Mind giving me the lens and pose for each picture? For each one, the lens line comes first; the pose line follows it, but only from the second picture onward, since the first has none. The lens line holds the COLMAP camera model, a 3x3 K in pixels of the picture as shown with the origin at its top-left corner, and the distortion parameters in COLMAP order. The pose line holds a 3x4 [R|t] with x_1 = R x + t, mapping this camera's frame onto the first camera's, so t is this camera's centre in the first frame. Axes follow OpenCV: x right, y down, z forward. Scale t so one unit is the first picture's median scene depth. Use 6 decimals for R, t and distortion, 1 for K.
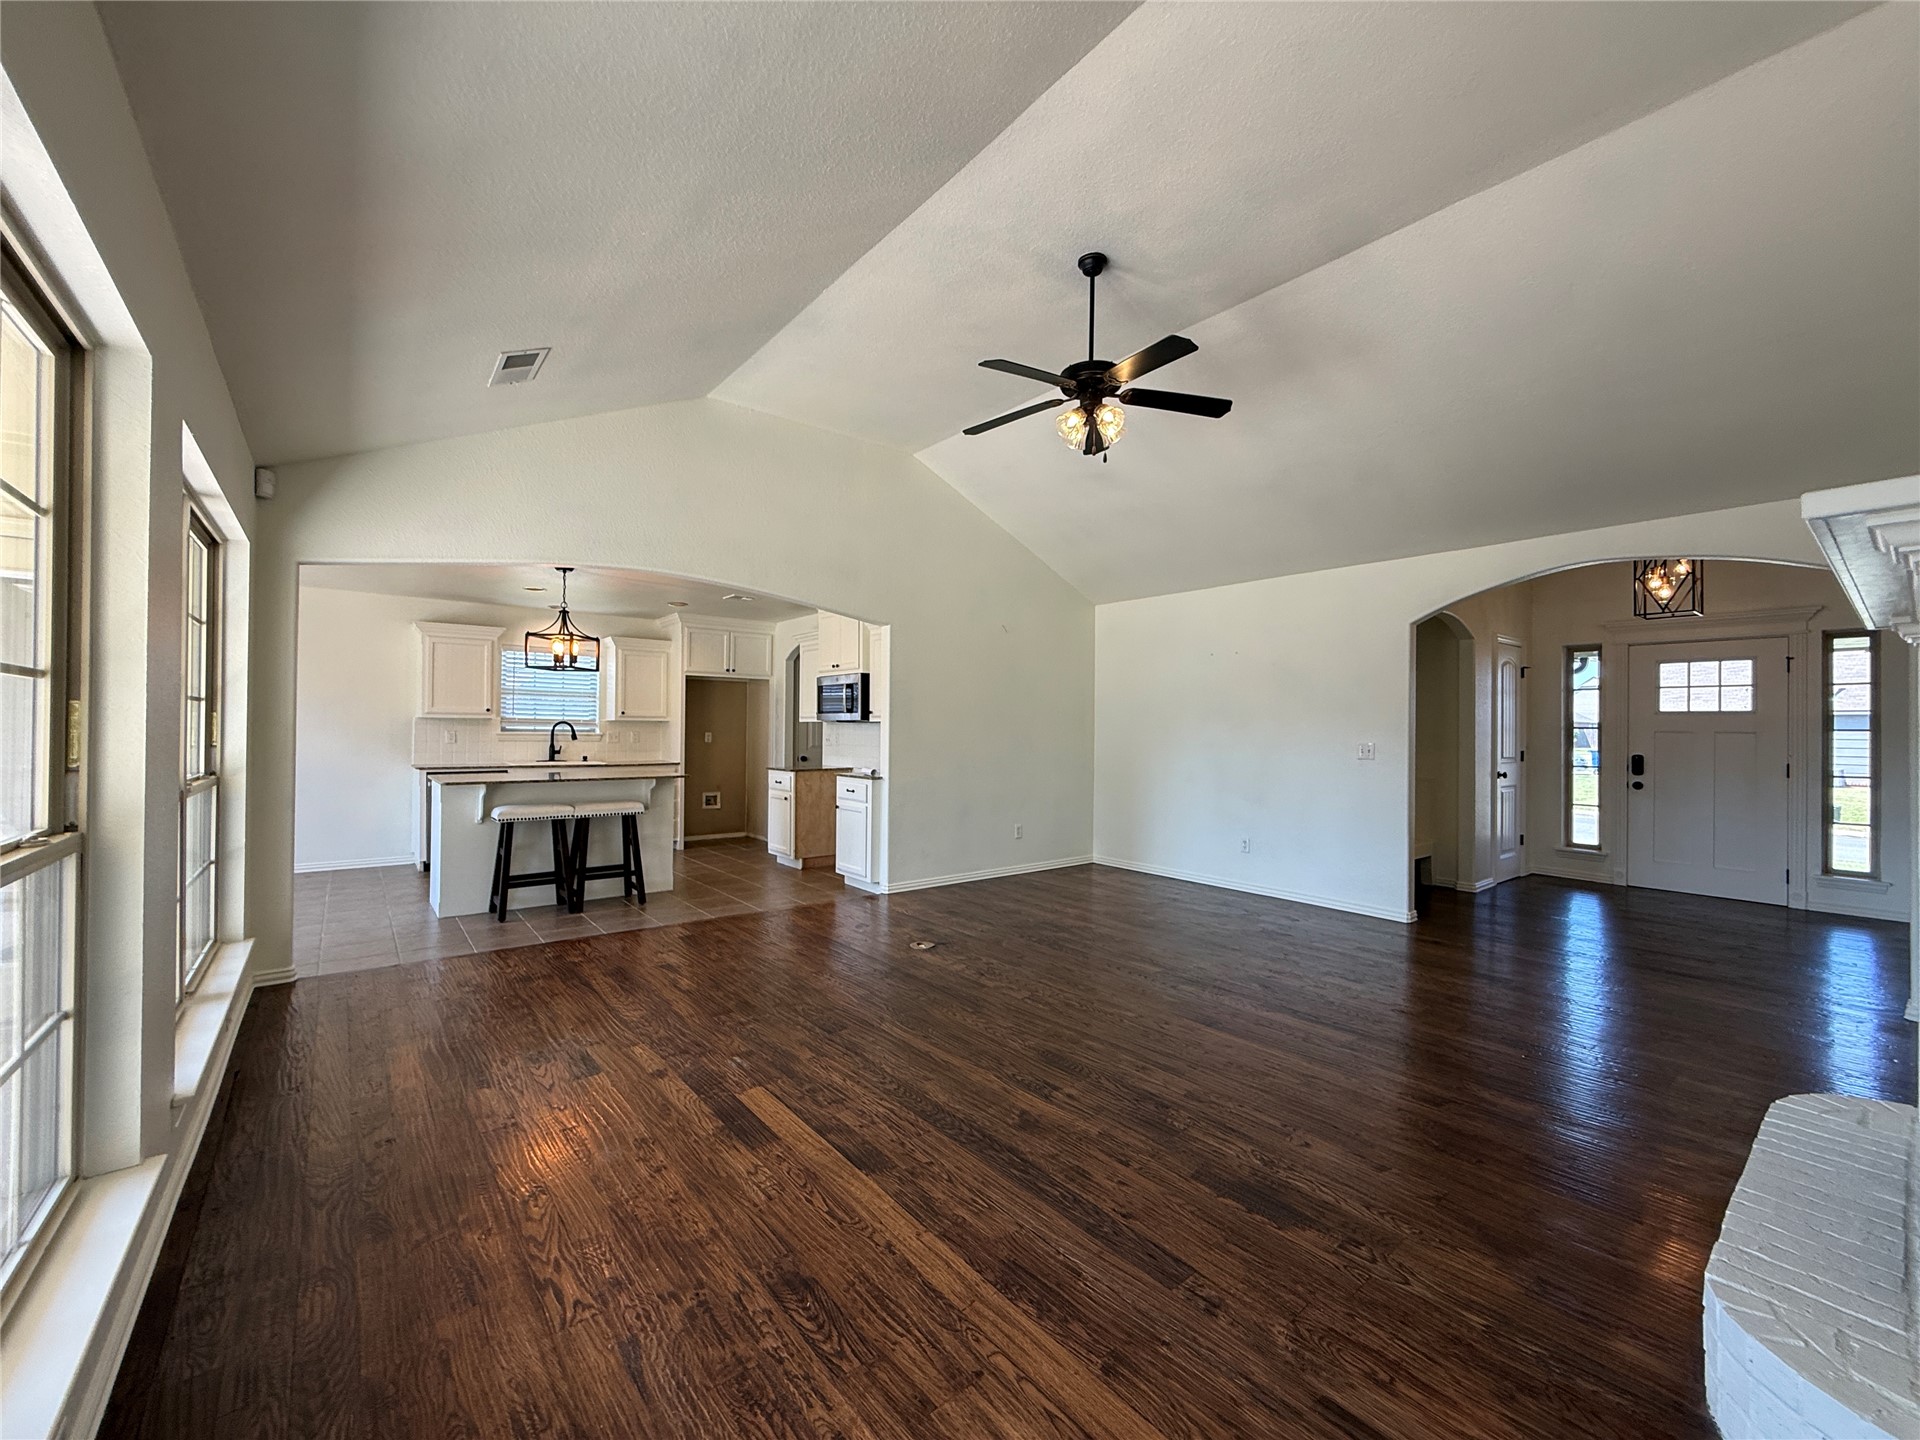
lens RADIAL K [[765.8, 0, 947.3], [0, 765.8, 733.0], [0, 0, 1]] dist [-0.000505, 0.000361]
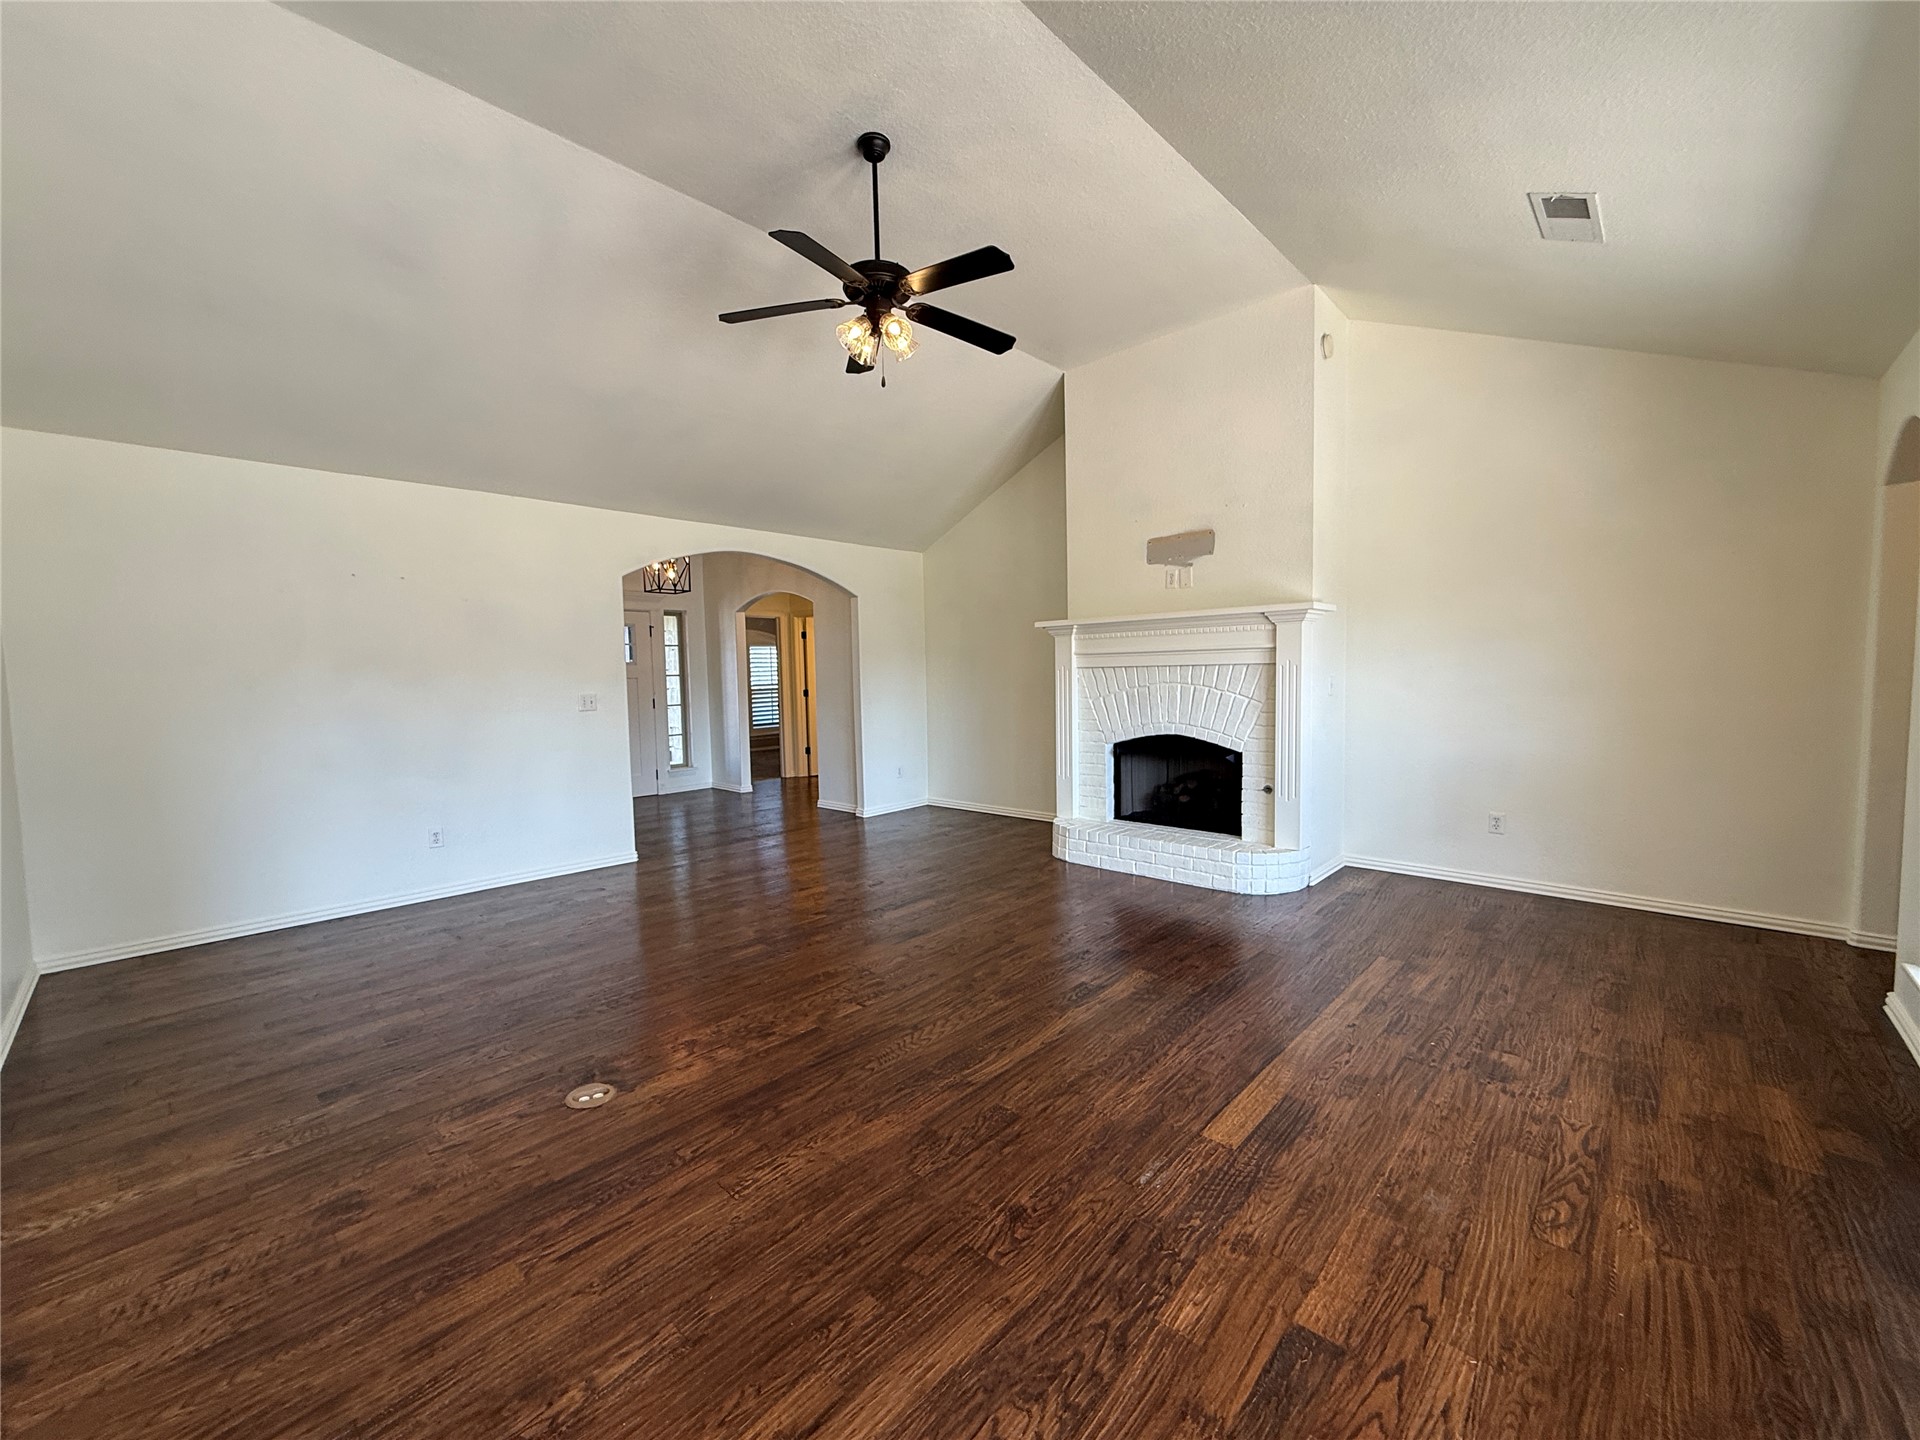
lens RADIAL K [[765.8, 0, 952.5], [0, 765.8, 721.3], [0, 0, 1]] dist [-0.000505, 0.000361]
pose [[-0.142650, -0.069060, 0.987361, -0.921131], [0.024349, 0.997016, 0.073253, -0.024777], [-0.989474, 0.034491, -0.140543, 1.301206]]
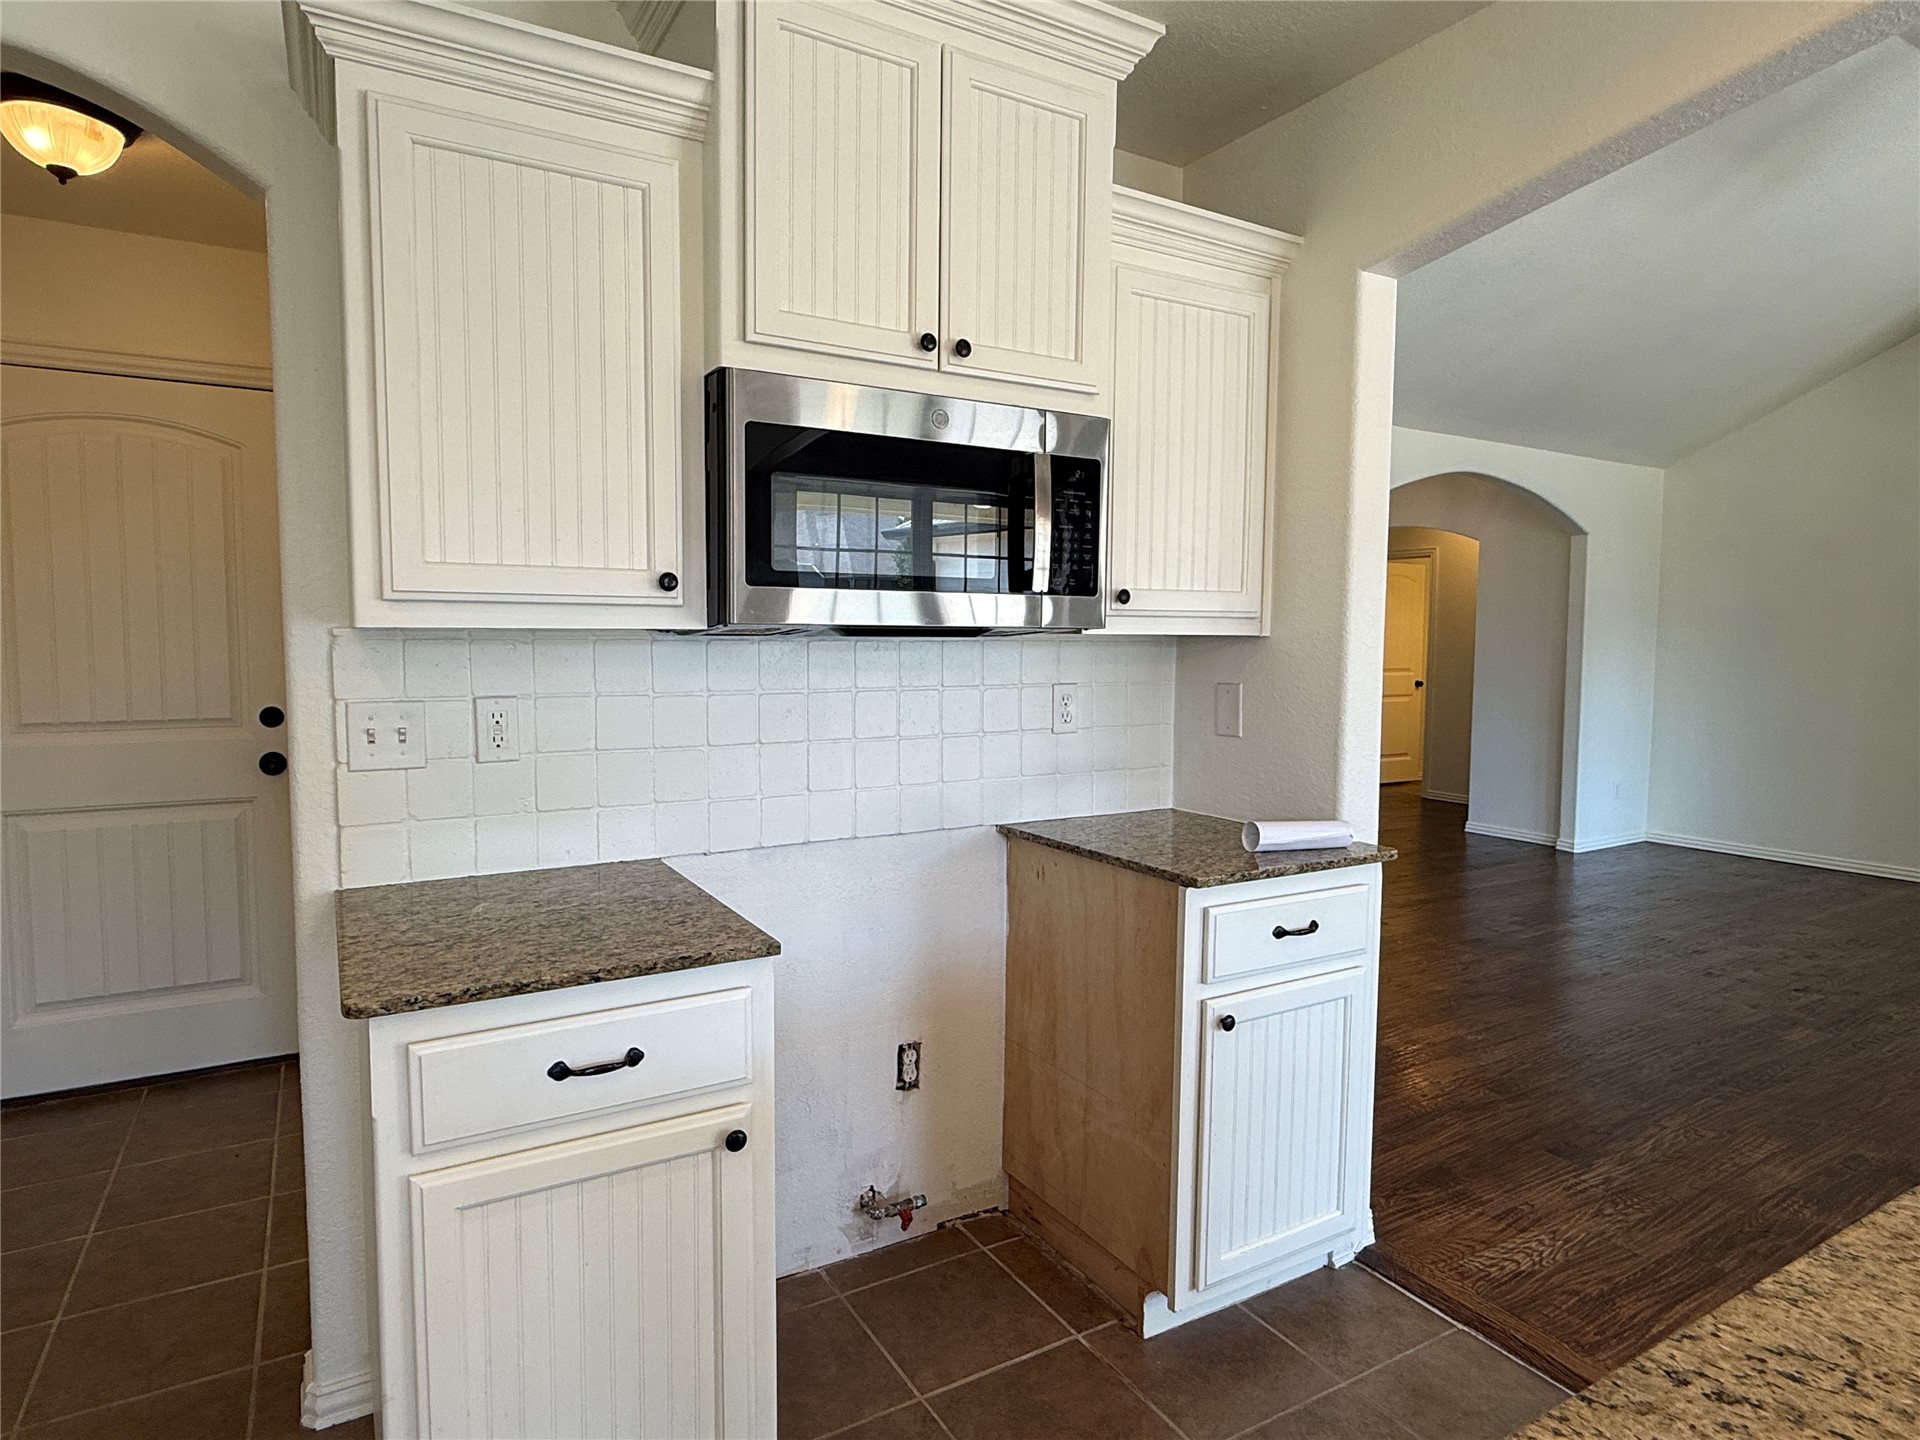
lens RADIAL K [[1080.0, 0, 948.1], [0, 1080.0, 711.3], [0, 0, 1]] dist [-0.000404, 0.000846]
pose [[0.139941, -0.074517, 0.987352, -1.023770], [-0.003033, 0.997127, 0.075685, -0.036031], [-0.990155, -0.013586, 0.139313, 2.317442]]
